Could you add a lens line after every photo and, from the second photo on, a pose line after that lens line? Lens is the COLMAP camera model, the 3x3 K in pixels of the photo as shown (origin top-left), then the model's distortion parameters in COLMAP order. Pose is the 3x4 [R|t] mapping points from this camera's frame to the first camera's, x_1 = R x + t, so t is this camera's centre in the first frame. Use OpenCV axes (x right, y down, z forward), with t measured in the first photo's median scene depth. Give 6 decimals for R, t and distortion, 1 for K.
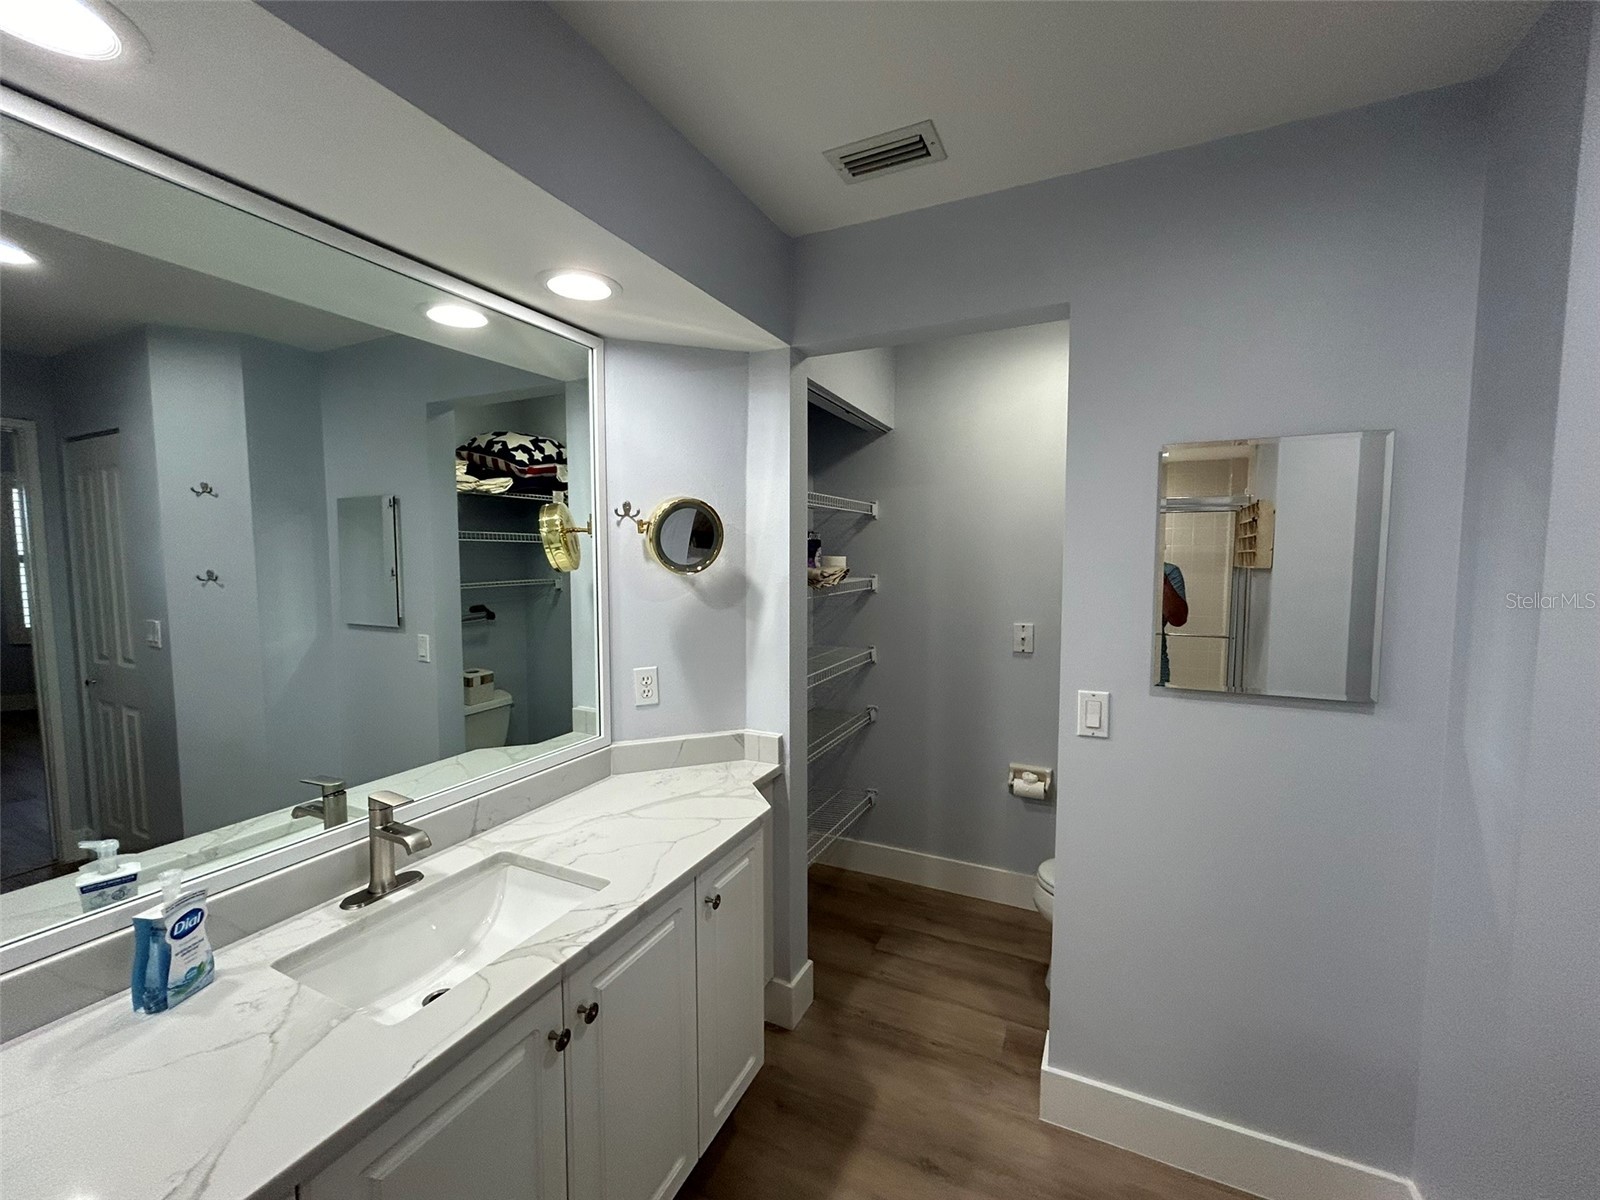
lens RADIAL K [[643.7, 0, 794.8], [0, 643.7, 601.6], [0, 0, 1]] dist [0.000797, -0.000211]
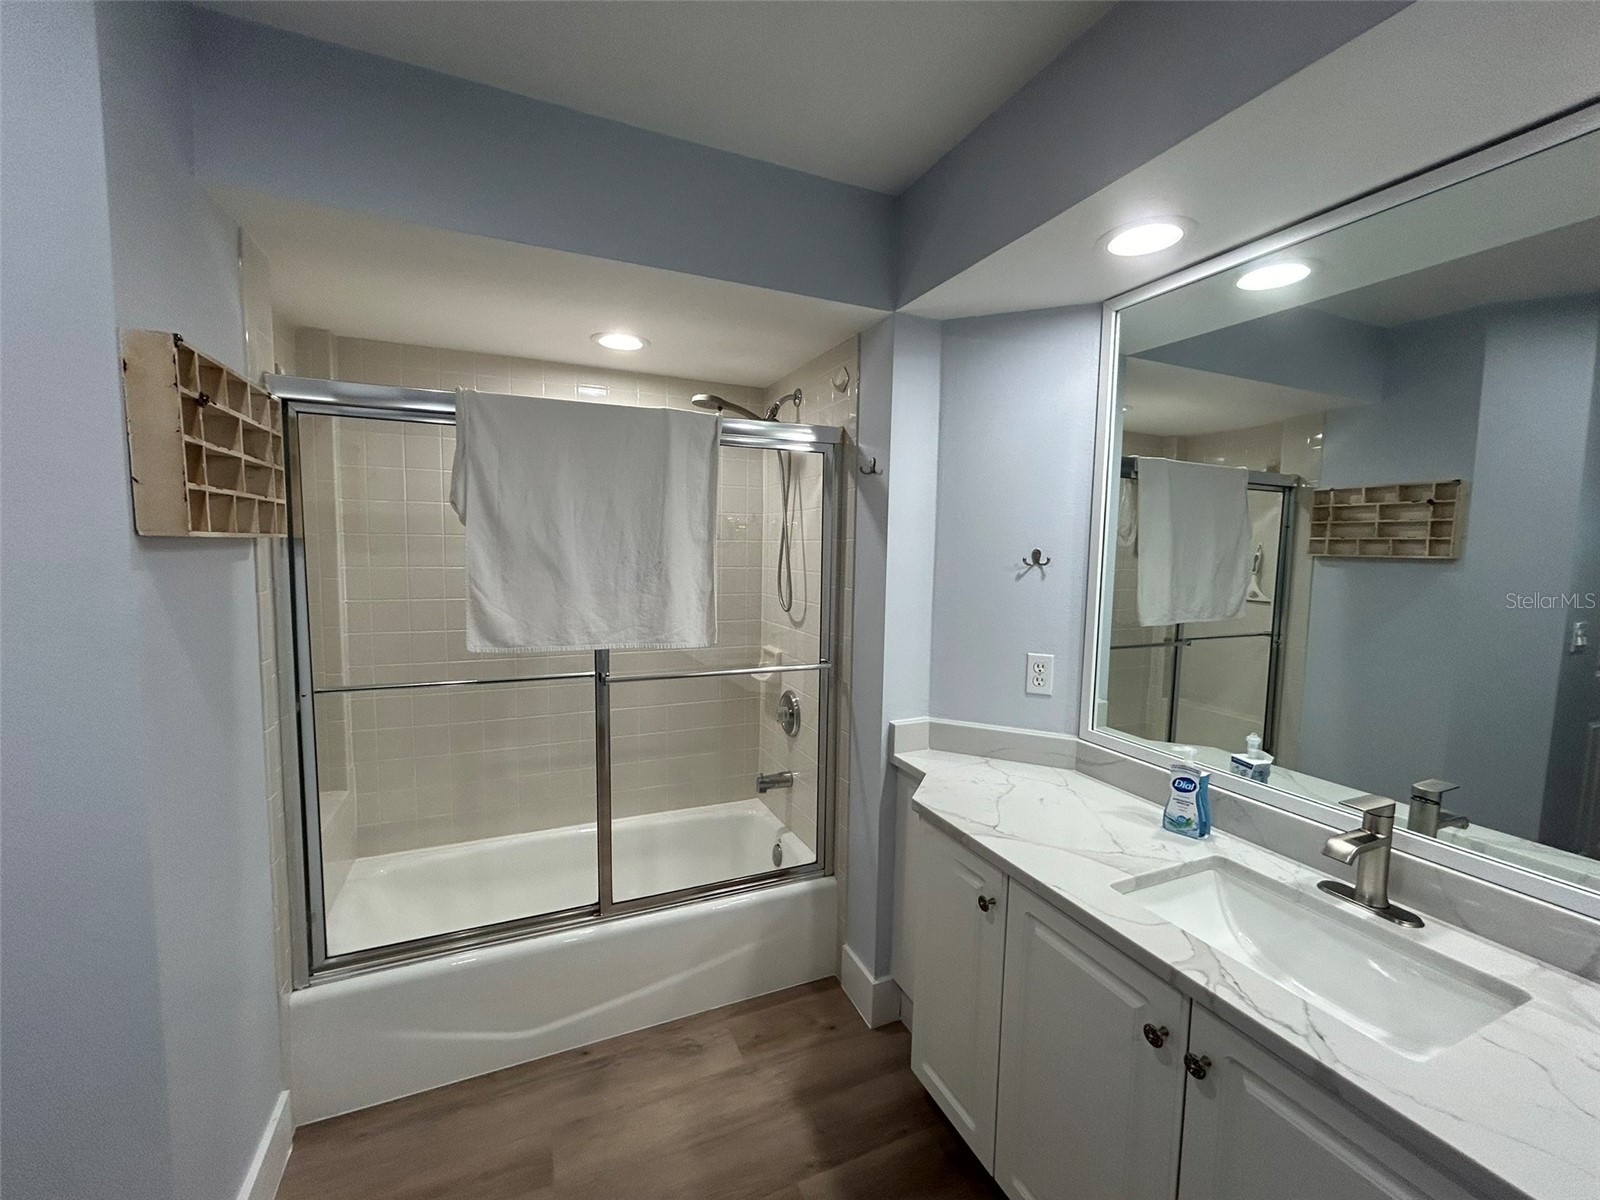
lens RADIAL K [[643.5, 0, 795.1], [0, 643.5, 602.1], [0, 0, 1]] dist [0.000322, 0.000267]
pose [[-0.651431, 0.050560, -0.757021, 0.357908], [-0.072449, 0.989072, 0.128402, -0.017726], [0.755240, 0.138491, -0.640650, 0.600303]]
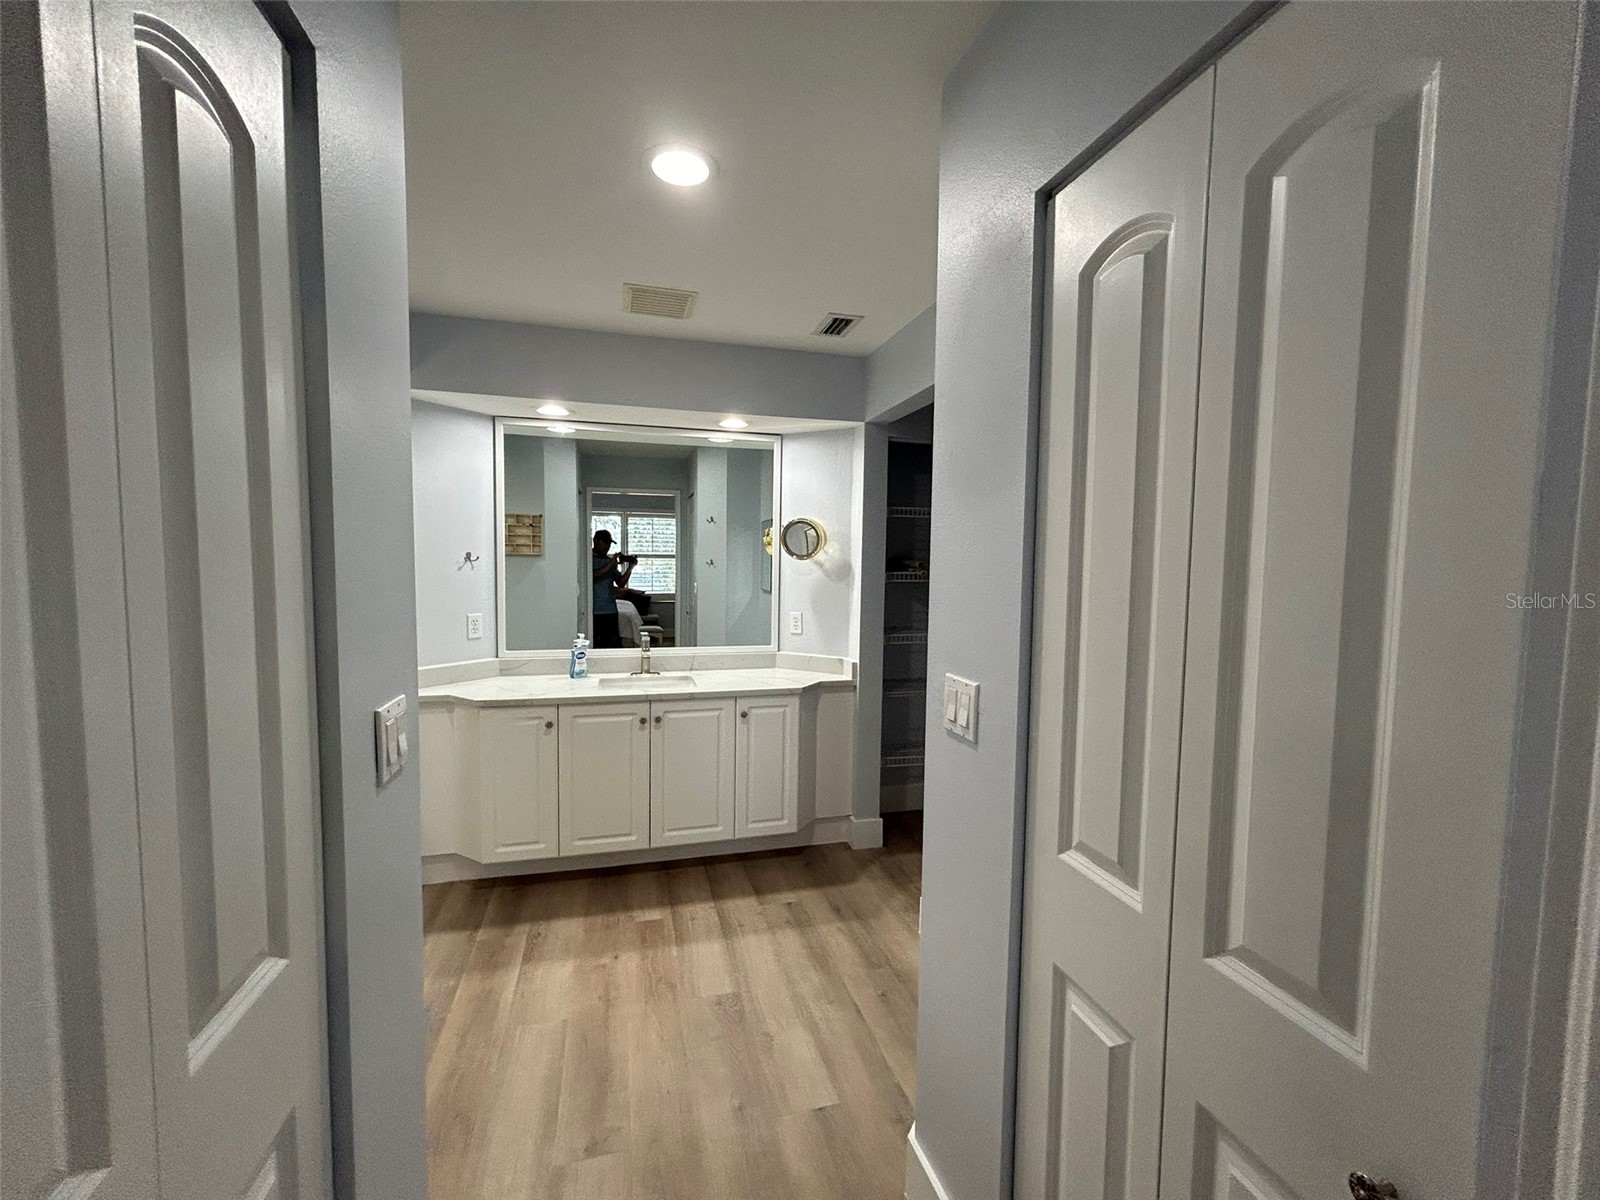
lens RADIAL K [[643.7, 0, 794.8], [0, 643.7, 601.6], [0, 0, 1]] dist [0.000797, -0.000211]
pose [[0.655076, 0.058367, -0.753305, 1.136983], [-0.067425, 0.997550, 0.018659, 0.040282], [0.752548, 0.038569, 0.657407, -0.186586]]
